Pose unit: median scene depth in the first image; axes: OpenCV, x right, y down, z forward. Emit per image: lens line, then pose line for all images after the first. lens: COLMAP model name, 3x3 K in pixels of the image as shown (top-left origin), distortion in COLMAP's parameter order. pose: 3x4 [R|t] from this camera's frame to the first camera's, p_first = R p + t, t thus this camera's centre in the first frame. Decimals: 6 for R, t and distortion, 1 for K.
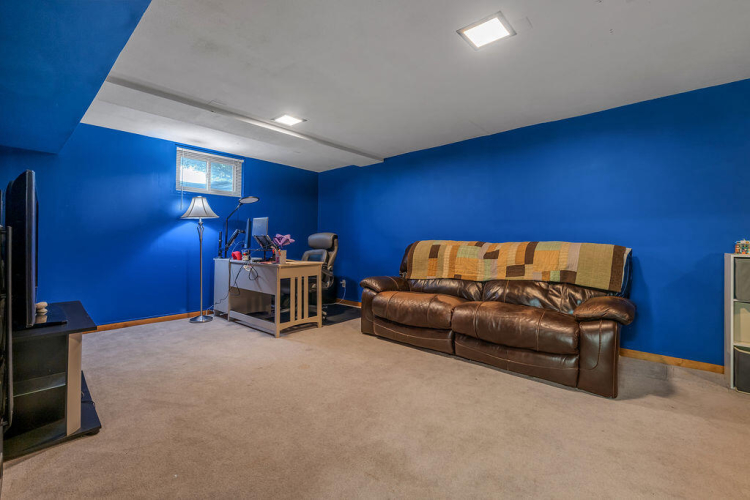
lens RADIAL K [[318.3, 0, 368.6], [0, 318.3, 245.9], [0, 0, 1]] dist [0.003376, 0.000081]
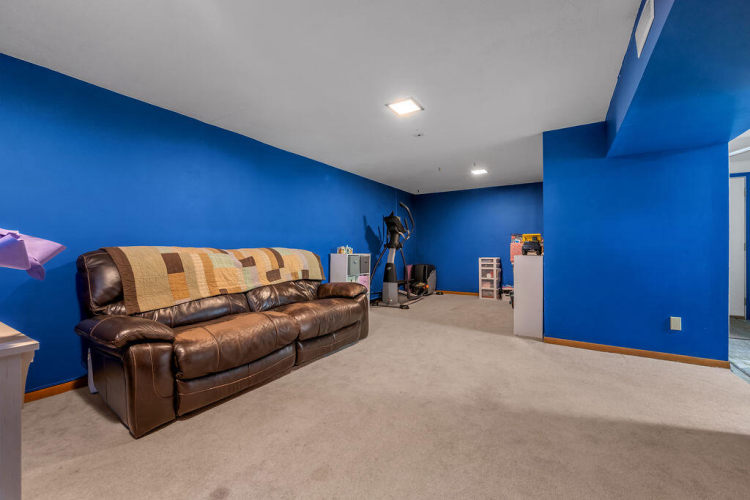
lens RADIAL K [[318.3, 0, 367.8], [0, 318.3, 250.3], [0, 0, 1]] dist [0.003376, 0.000081]
pose [[-0.176187, -0.014720, 0.984247, -0.646517], [0.006816, 0.999846, 0.016173, -0.021320], [-0.984333, 0.009558, -0.176060, 0.857975]]
